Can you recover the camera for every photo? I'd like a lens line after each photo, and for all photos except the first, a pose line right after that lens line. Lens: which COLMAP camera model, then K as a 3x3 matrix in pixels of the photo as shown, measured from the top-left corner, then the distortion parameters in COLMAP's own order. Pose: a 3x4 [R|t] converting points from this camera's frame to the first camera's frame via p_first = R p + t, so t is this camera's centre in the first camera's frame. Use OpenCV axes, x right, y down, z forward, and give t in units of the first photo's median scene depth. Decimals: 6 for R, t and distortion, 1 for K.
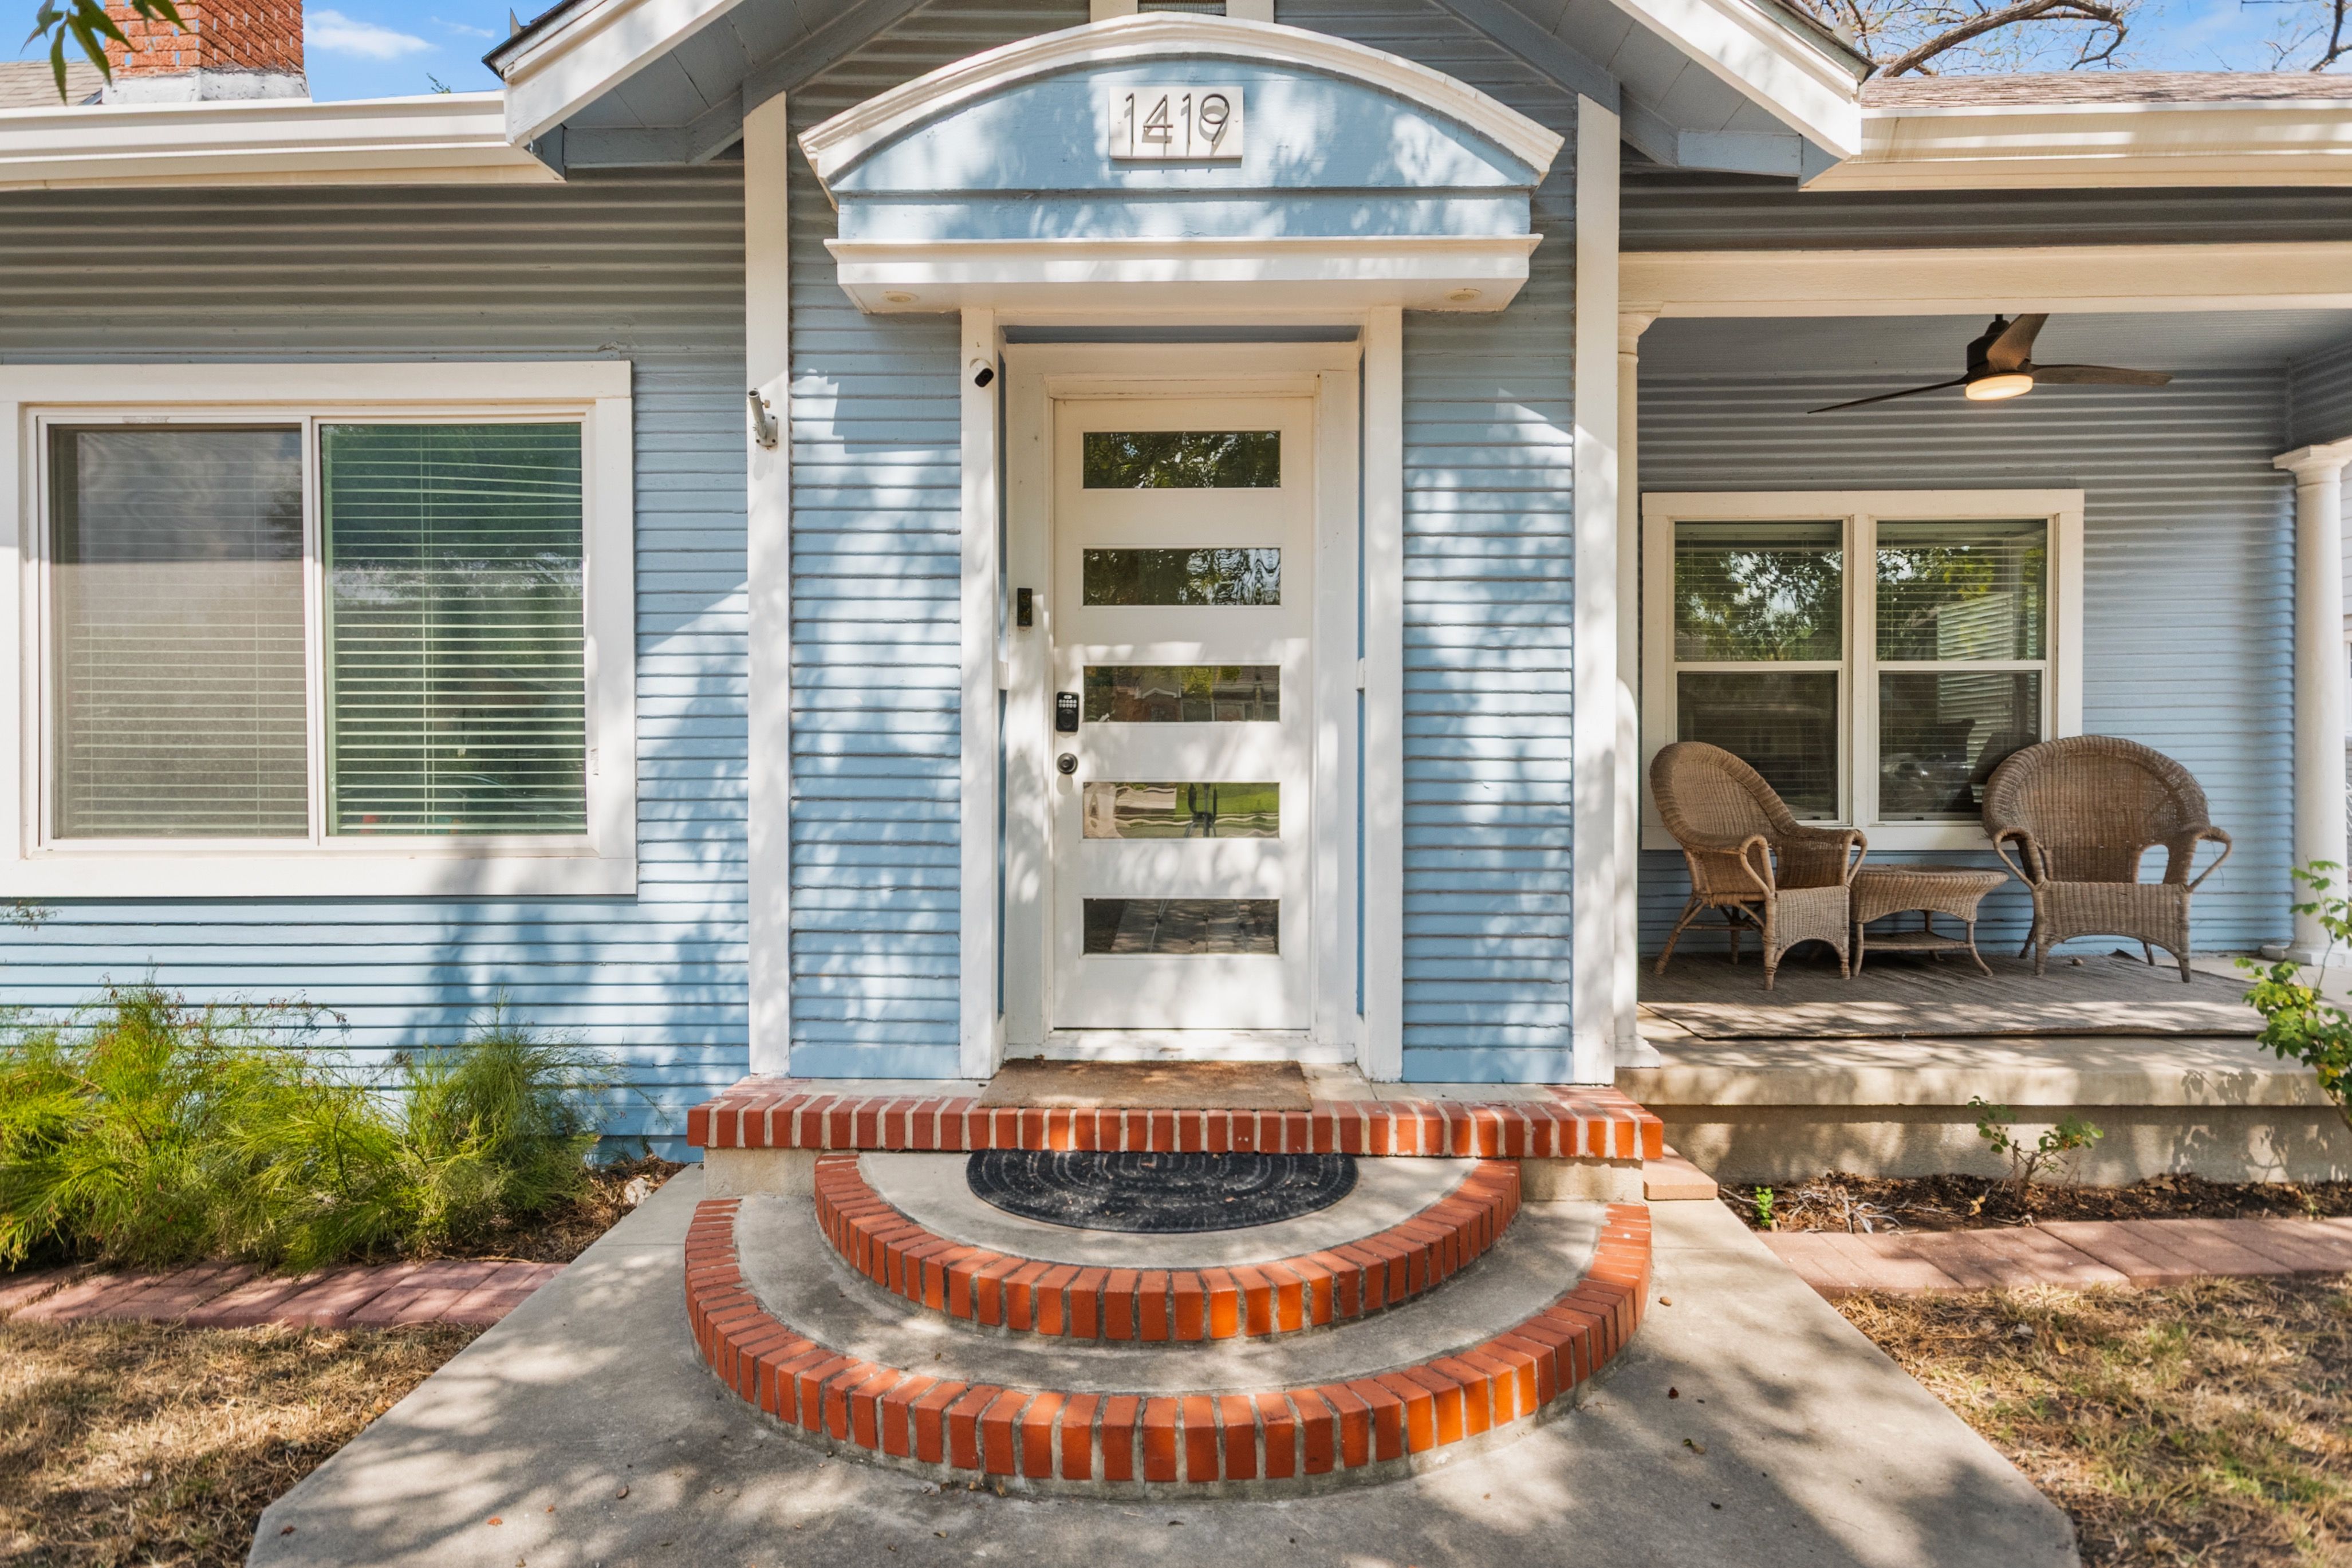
lens RADIAL K [[1378.6, 0, 1168.4], [0, 1378.6, 748.5], [0, 0, 1]] dist [0.003470, 0.000163]
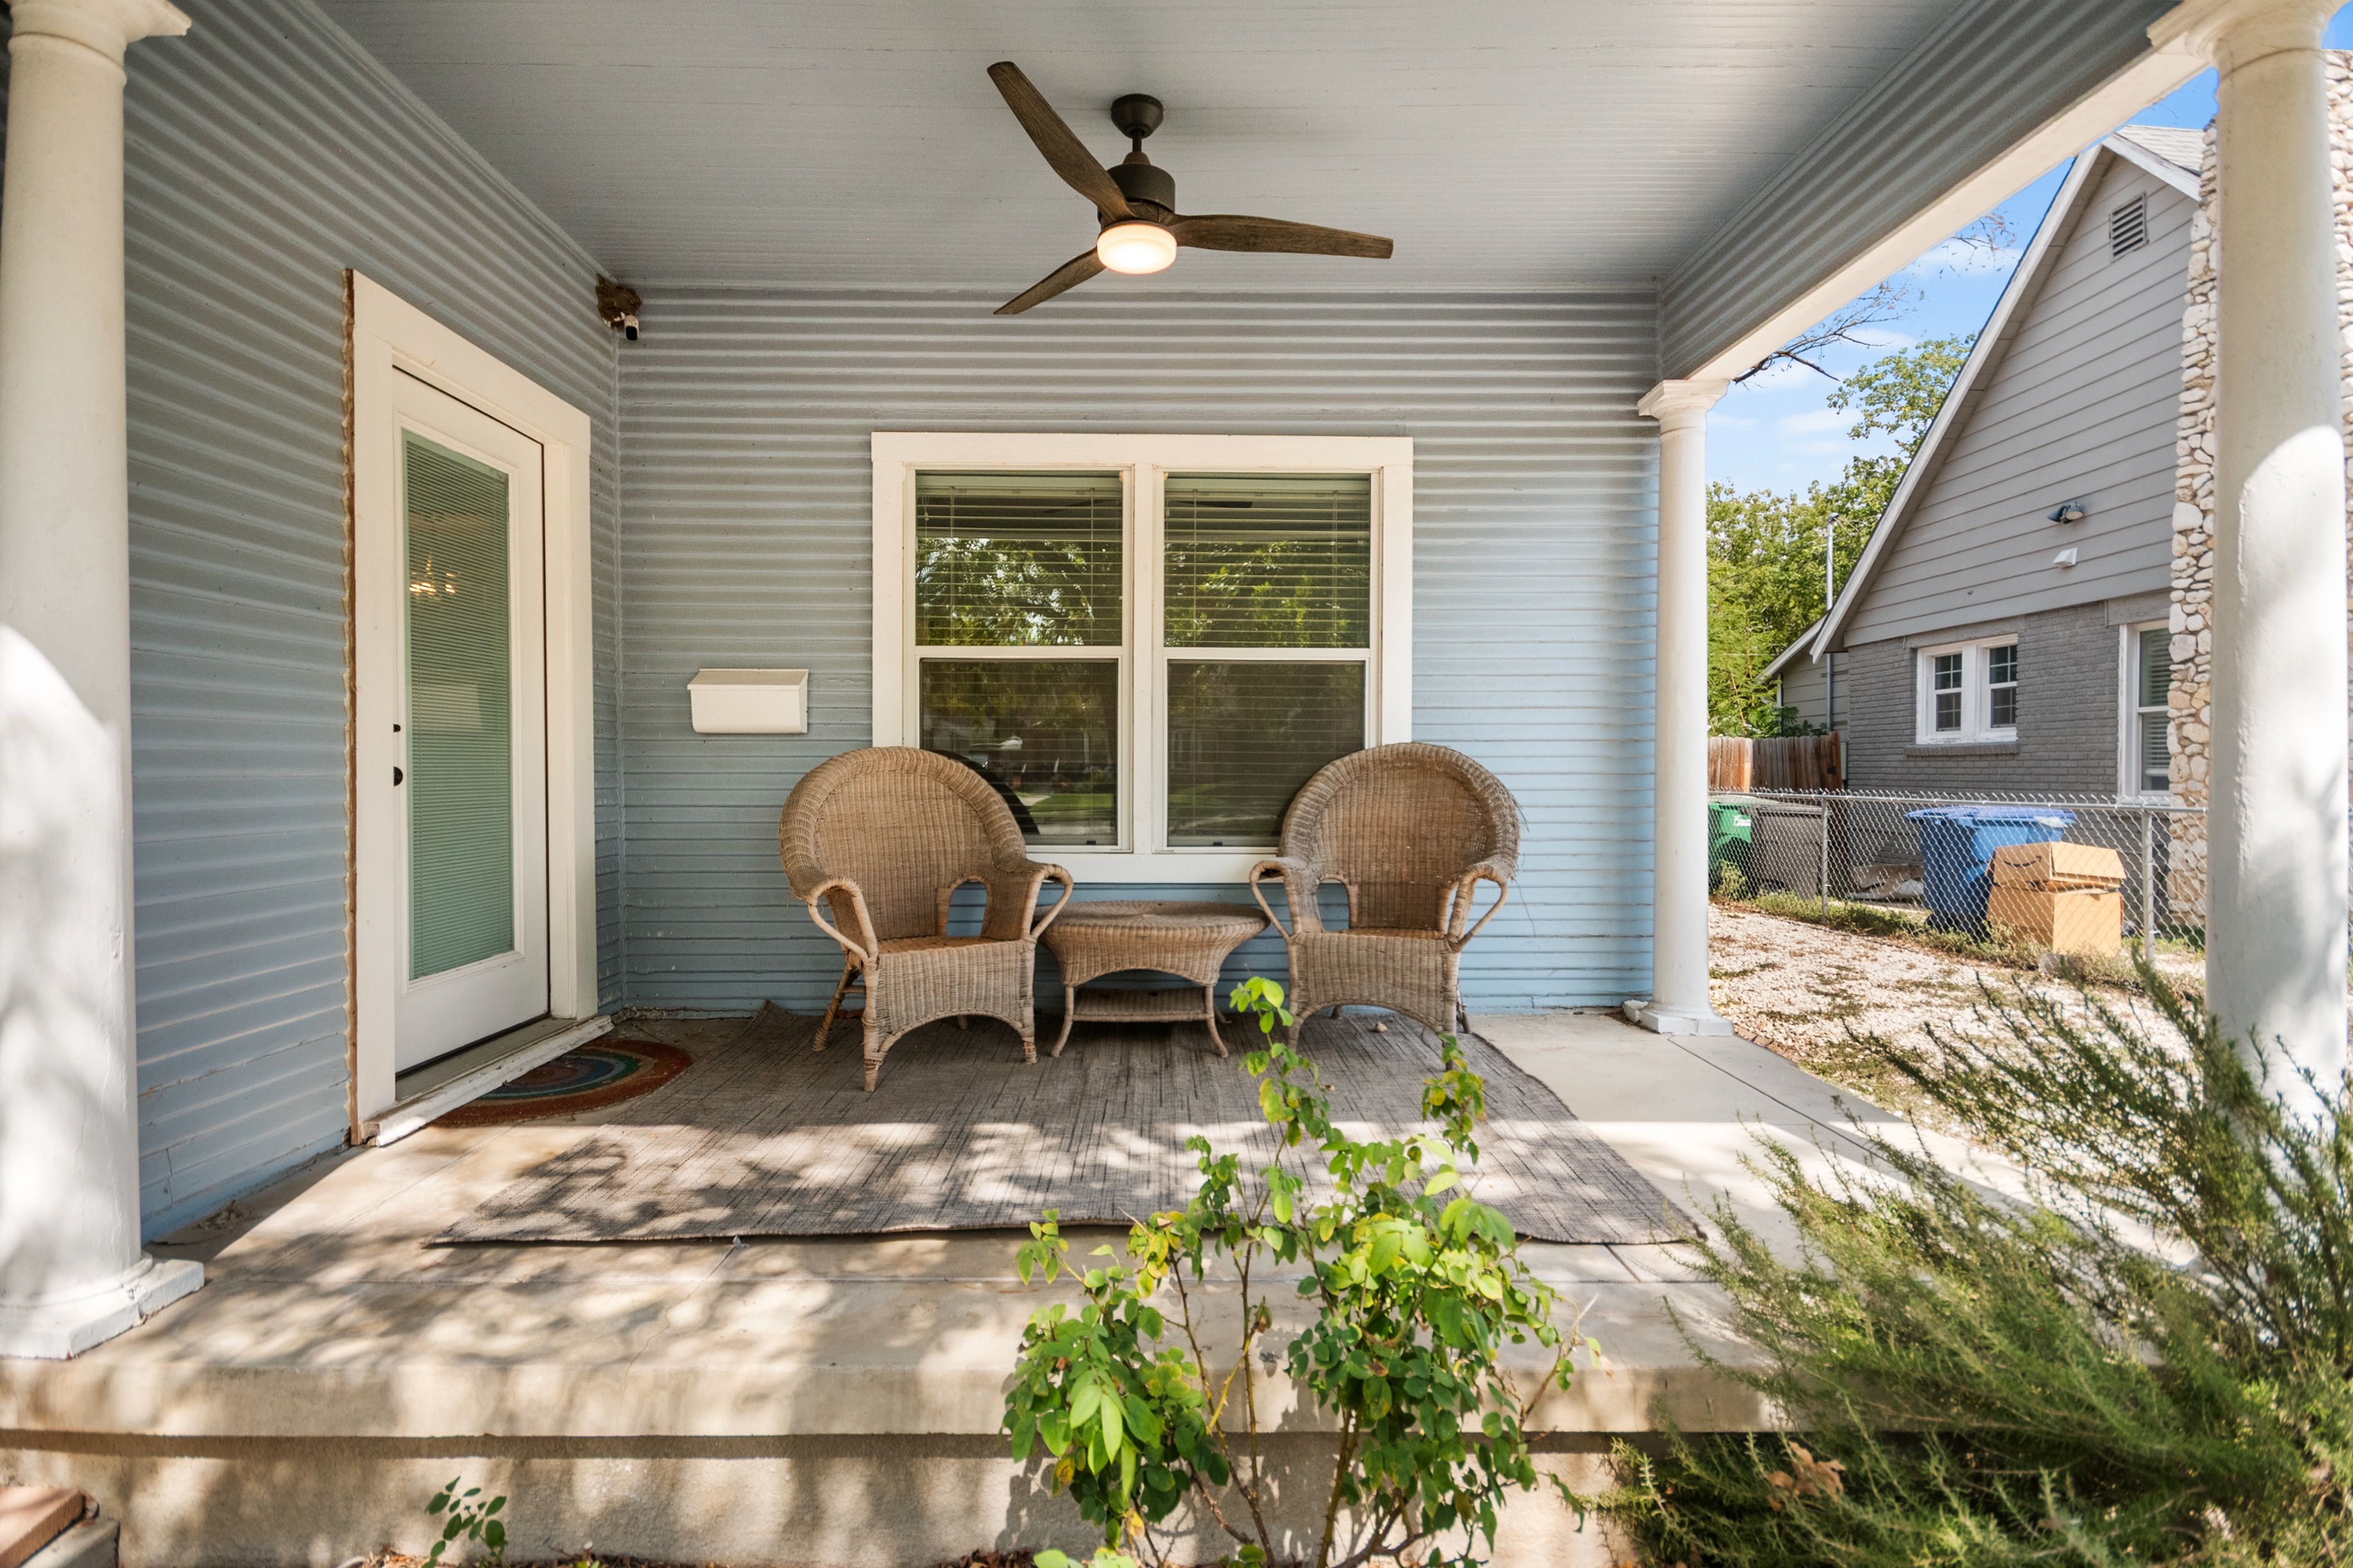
lens RADIAL K [[1112.9, 0, 1184.1], [0, 1112.9, 742.2], [0, 0, 1]] dist [0.023292, -0.016217]
pose [[0.998462, 0.007306, 0.054965, 0.518446], [-0.007054, 0.999964, -0.004777, -0.005442], [-0.054998, 0.004382, 0.998477, 0.372071]]
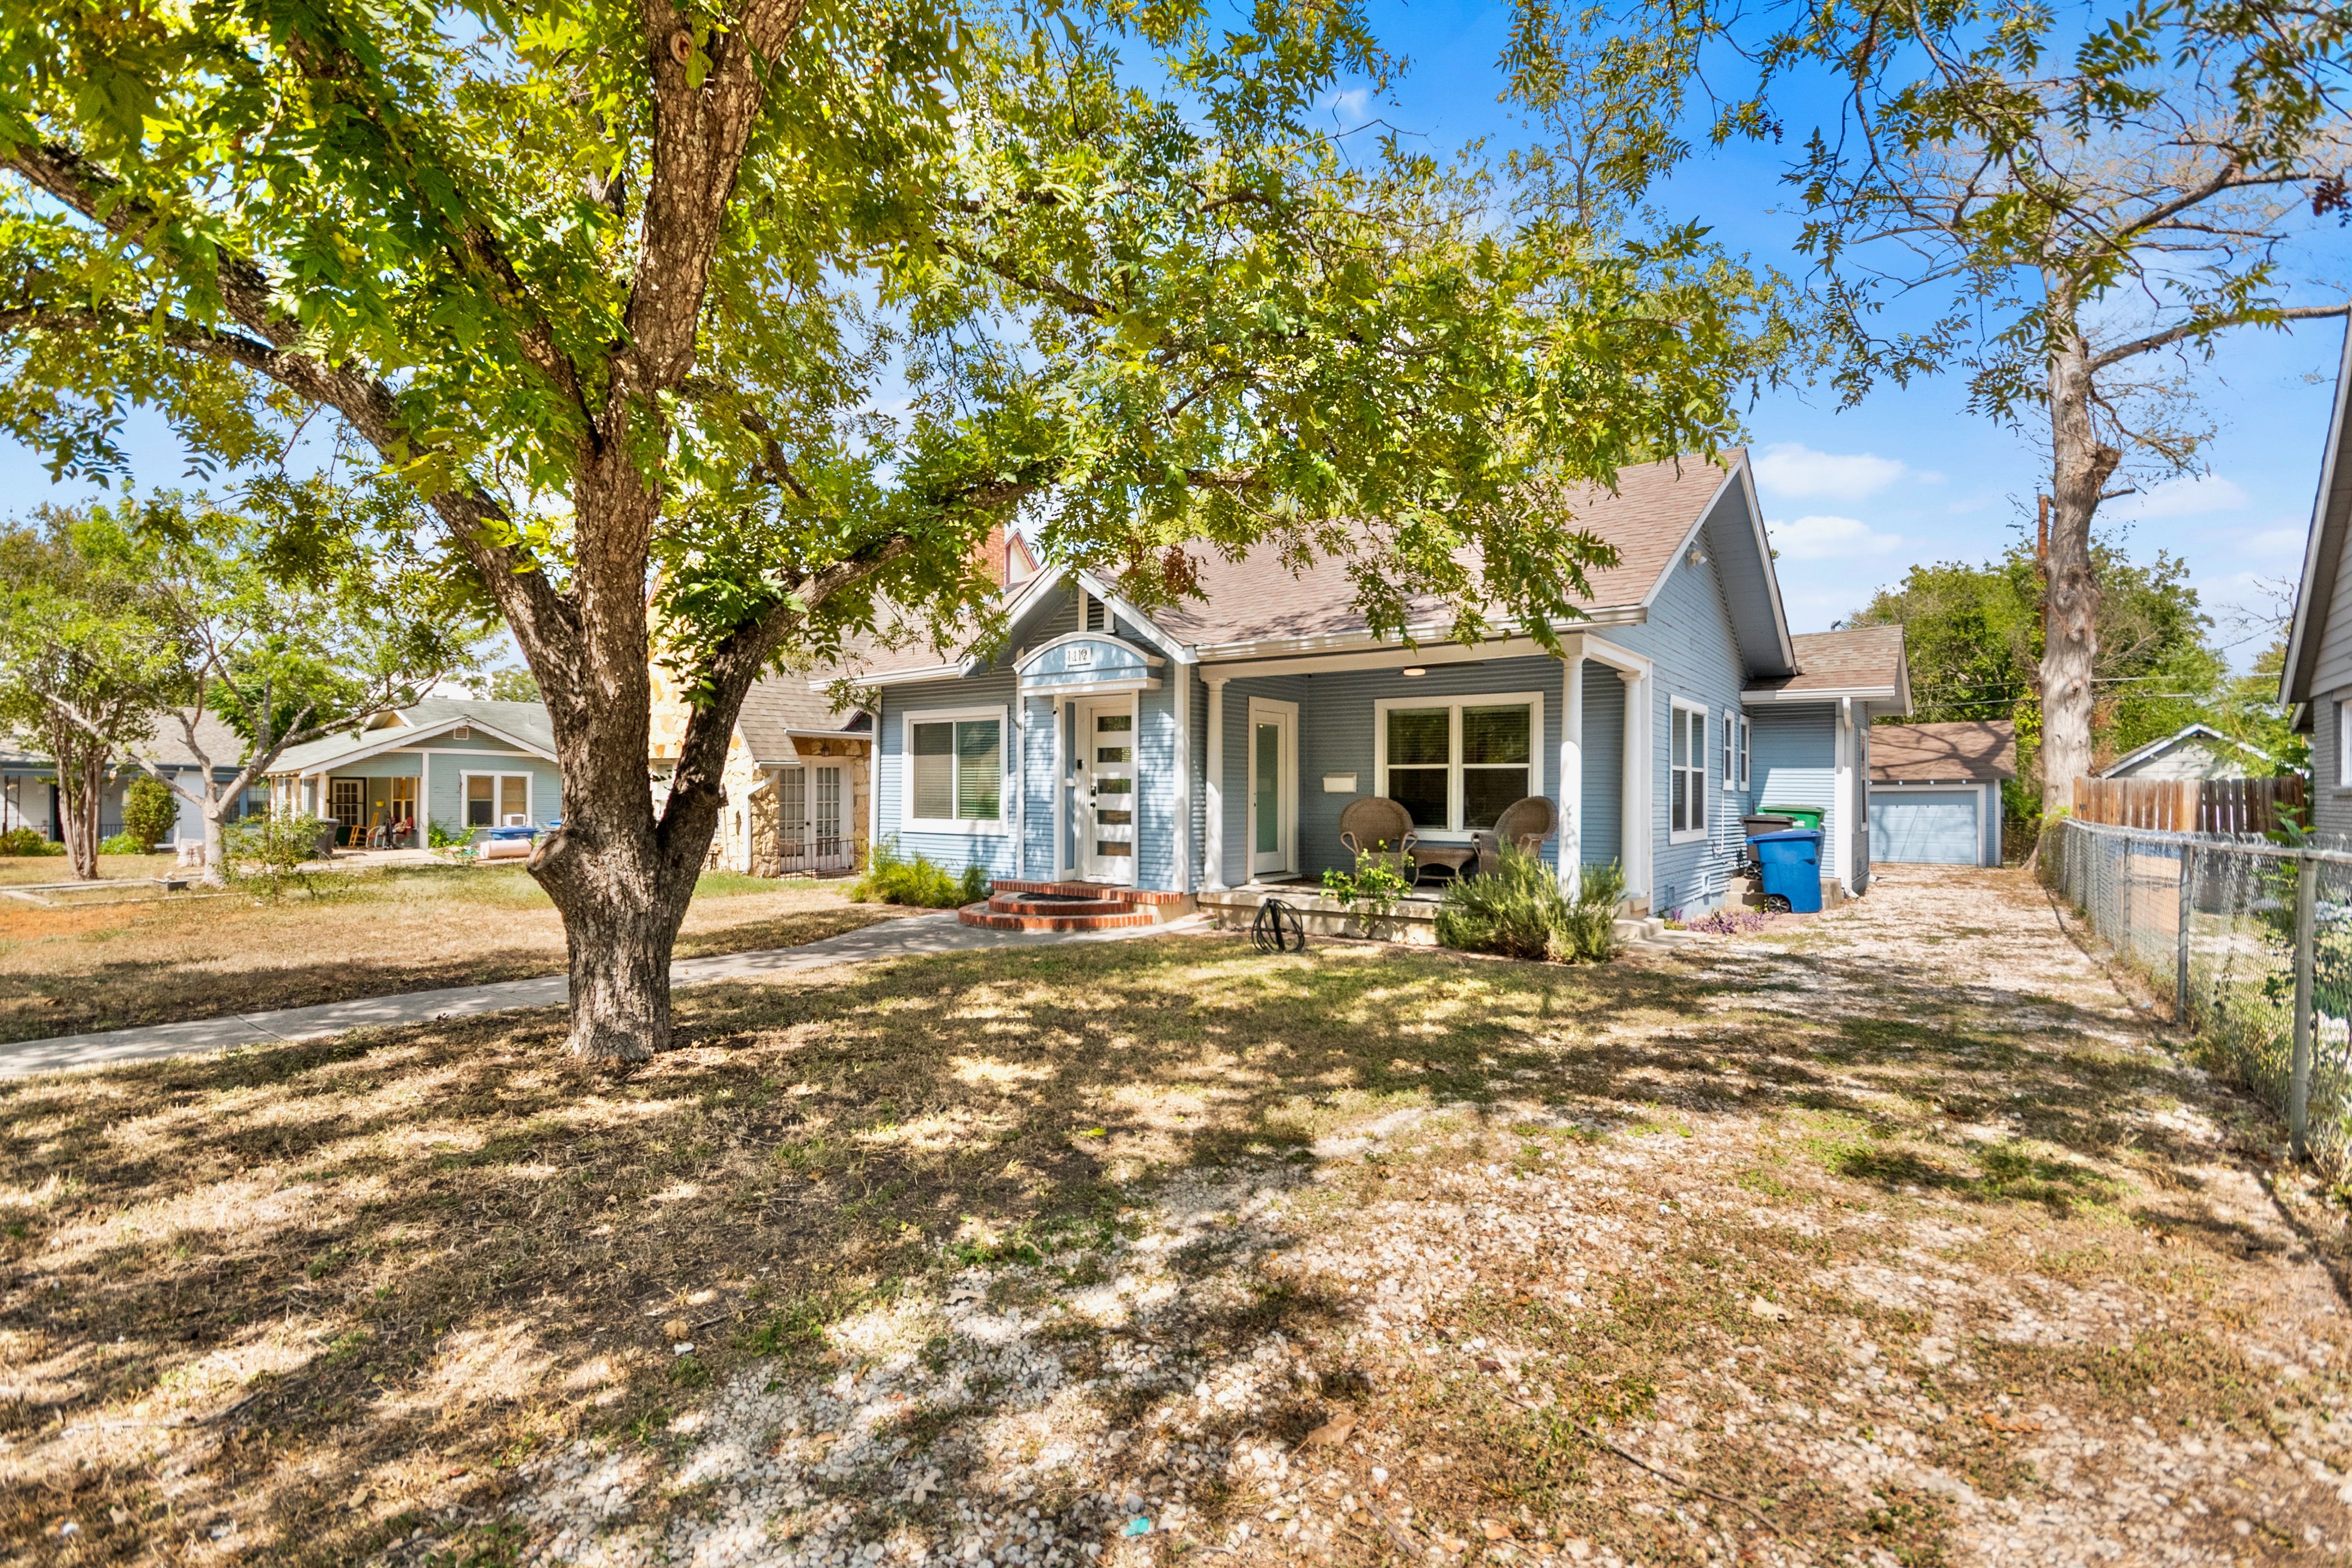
lens RADIAL K [[1112.5, 0, 1183.6], [0, 1112.5, 742.2], [0, 0, 1]] dist [0.023292, -0.016217]
pose [[0.822317, -0.016256, -0.568798, 1.302657], [0.001773, 0.999660, -0.026007, -0.056014], [0.569027, 0.020378, 0.822066, -0.955540]]
